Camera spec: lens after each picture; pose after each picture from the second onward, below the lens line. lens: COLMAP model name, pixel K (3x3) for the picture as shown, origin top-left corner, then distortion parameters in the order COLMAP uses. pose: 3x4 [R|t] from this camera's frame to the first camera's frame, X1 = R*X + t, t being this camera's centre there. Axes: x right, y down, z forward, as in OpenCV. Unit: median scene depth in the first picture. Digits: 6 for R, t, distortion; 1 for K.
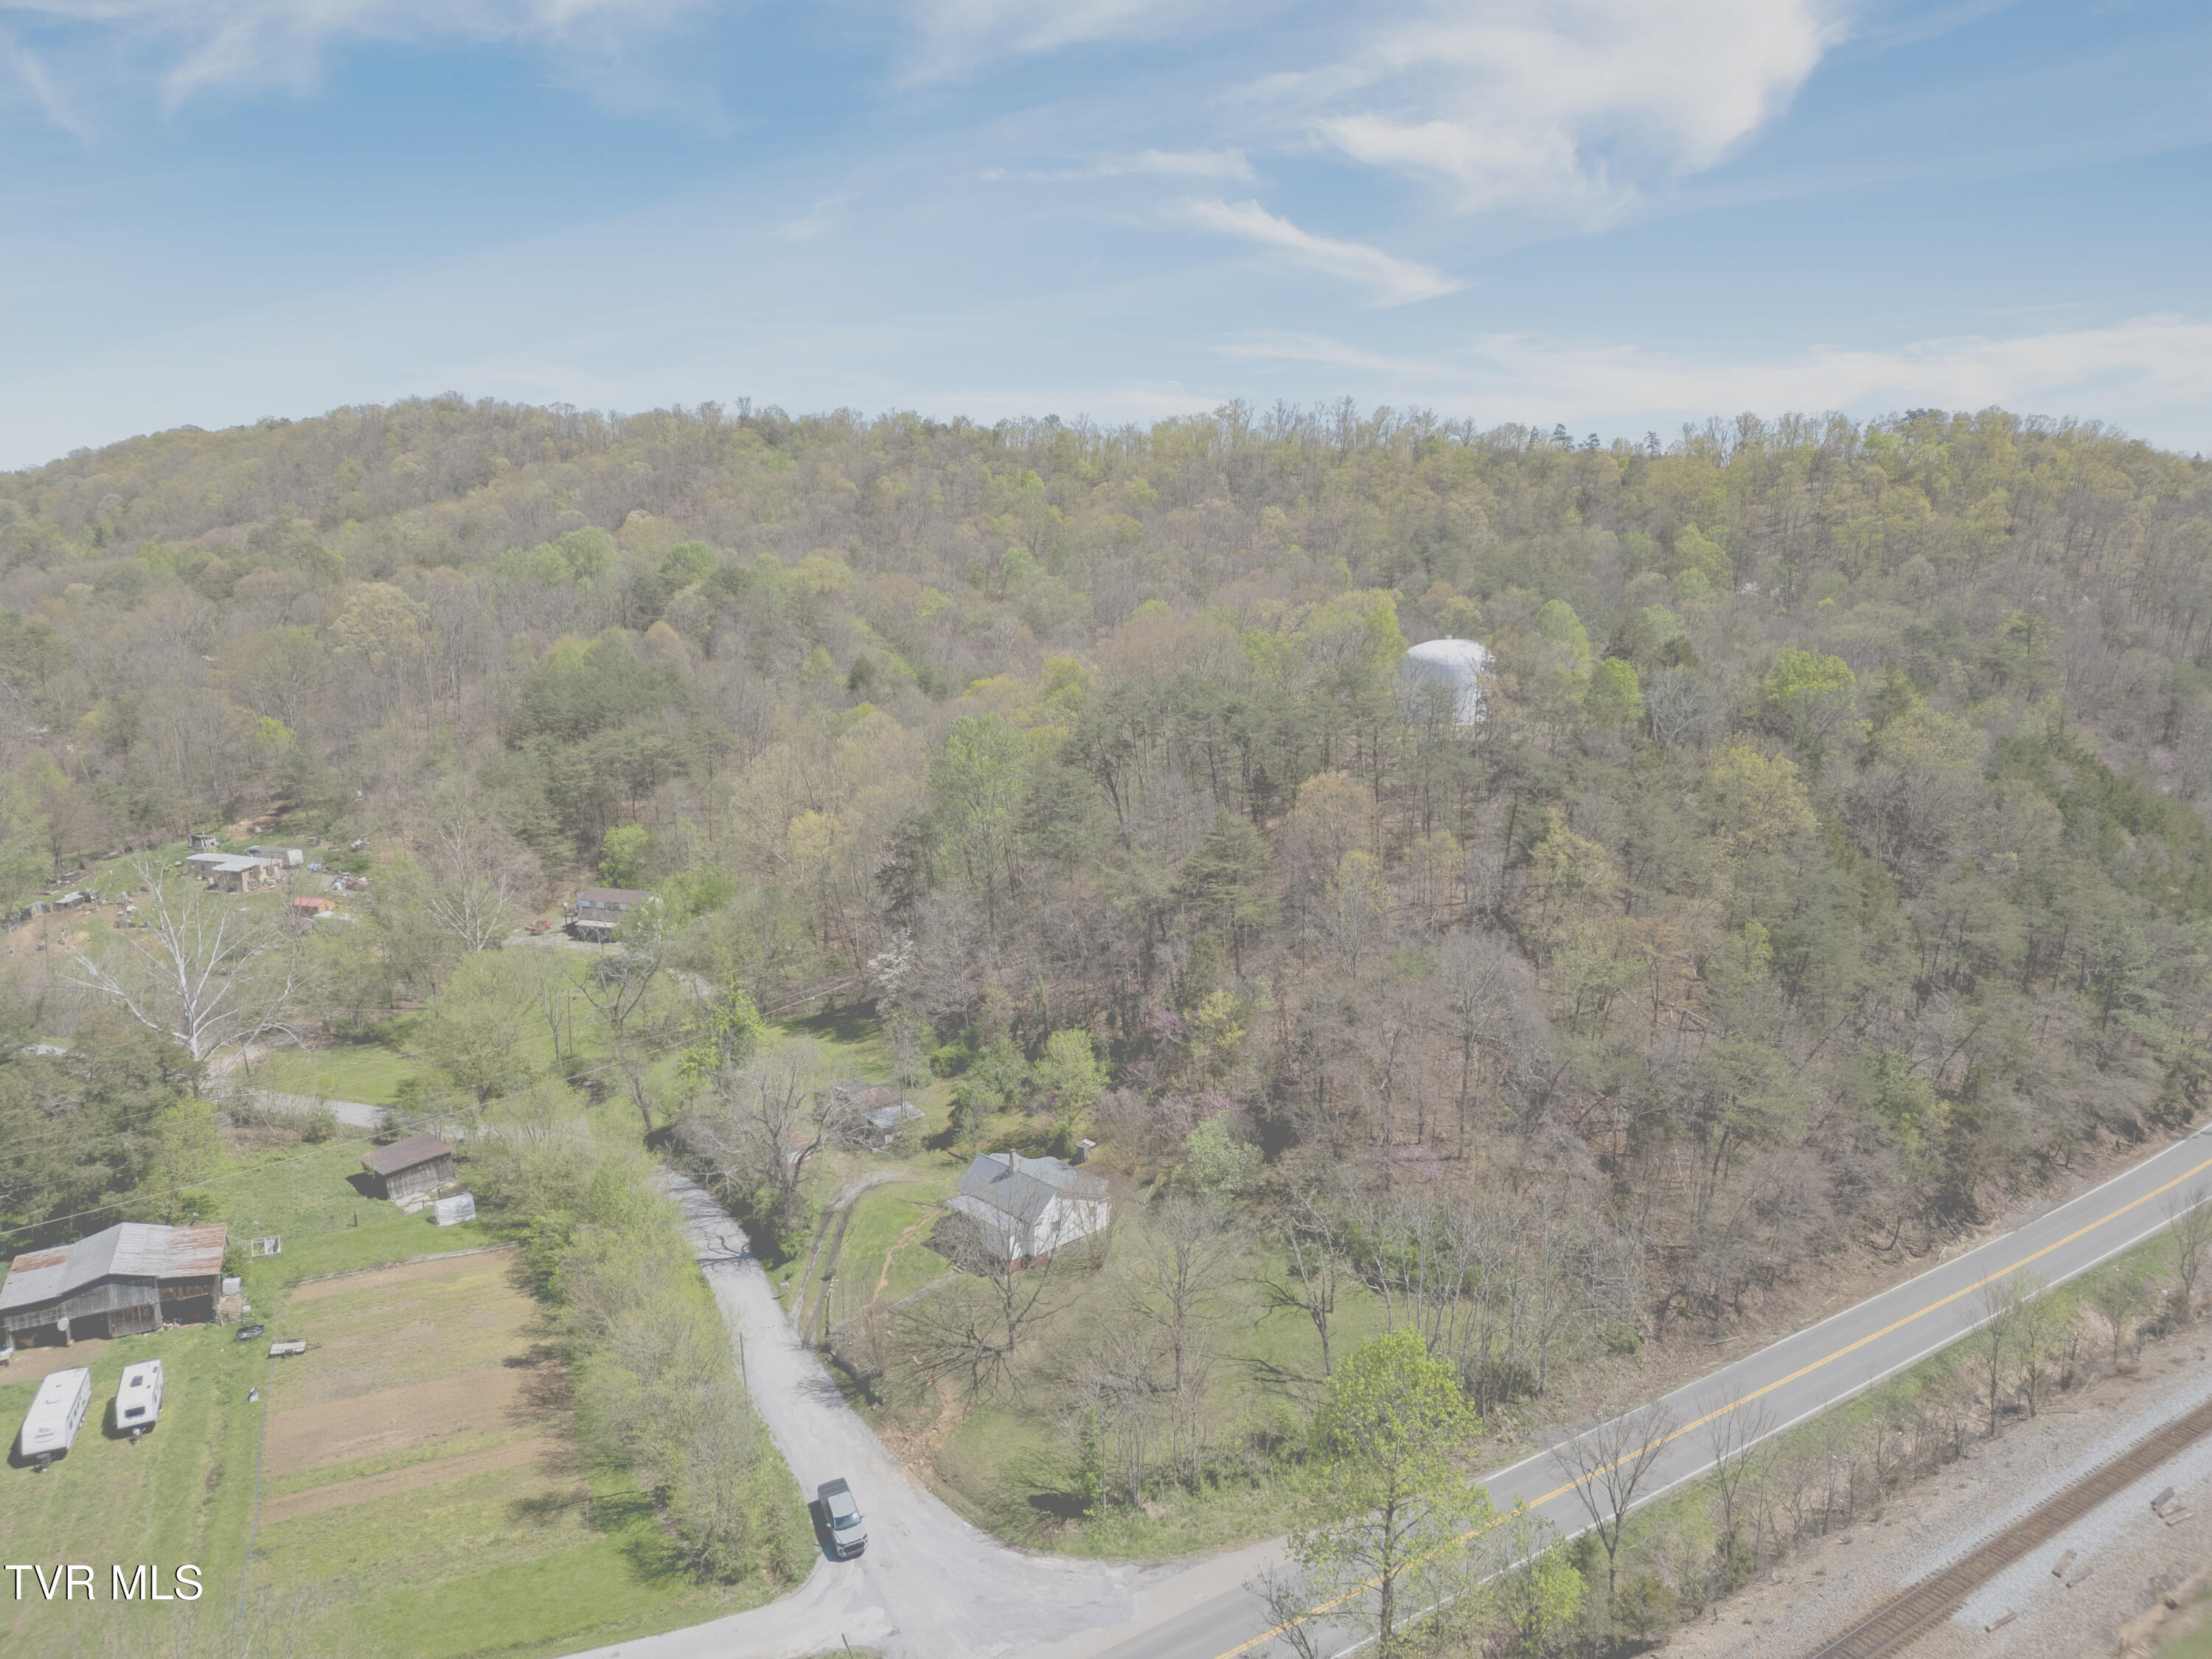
lens RADIAL K [[1526.7, 0, 1106.0], [0, 1526.7, 829.5], [0, 0, 1]] dist [0.086534, -0.069953]
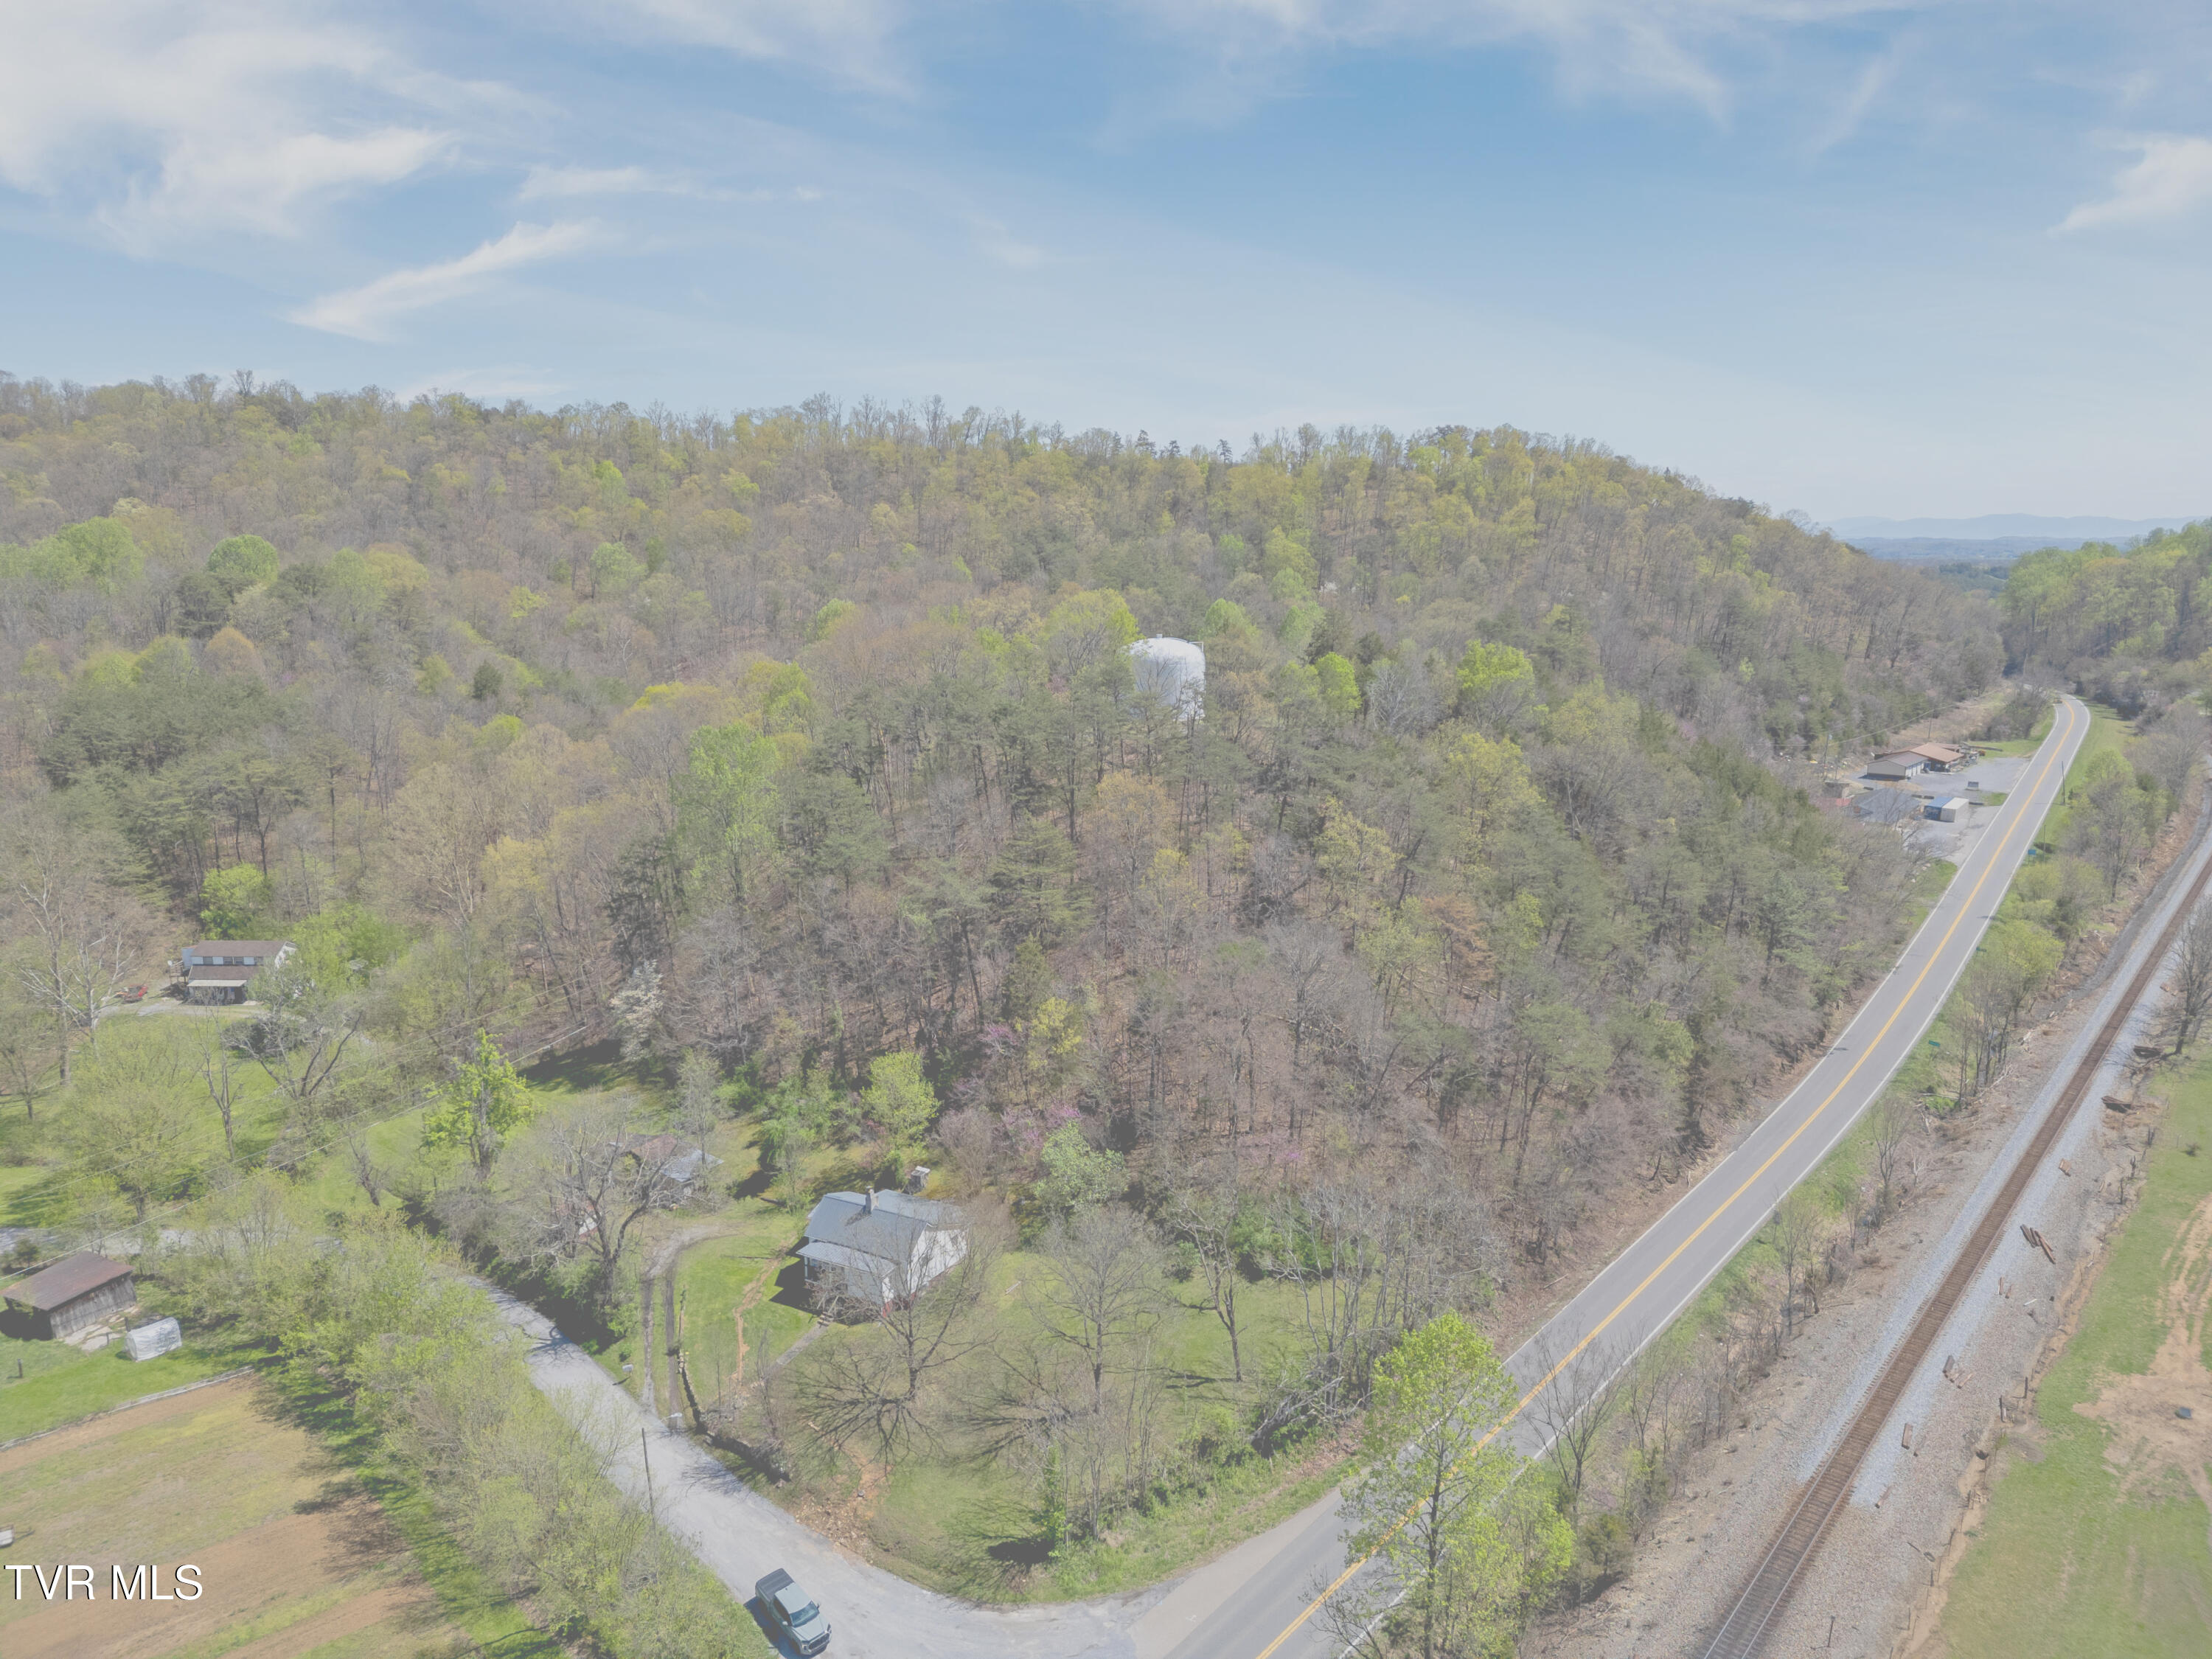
lens RADIAL K [[1526.7, 0, 1106.0], [0, 1526.7, 829.5], [0, 0, 1]] dist [0.086534, -0.069953]
pose [[0.956372, -0.051881, 0.287508, -0.156586], [0.051638, 0.998630, 0.008434, -0.008625], [-0.287552, 0.006781, 0.957741, 0.046637]]
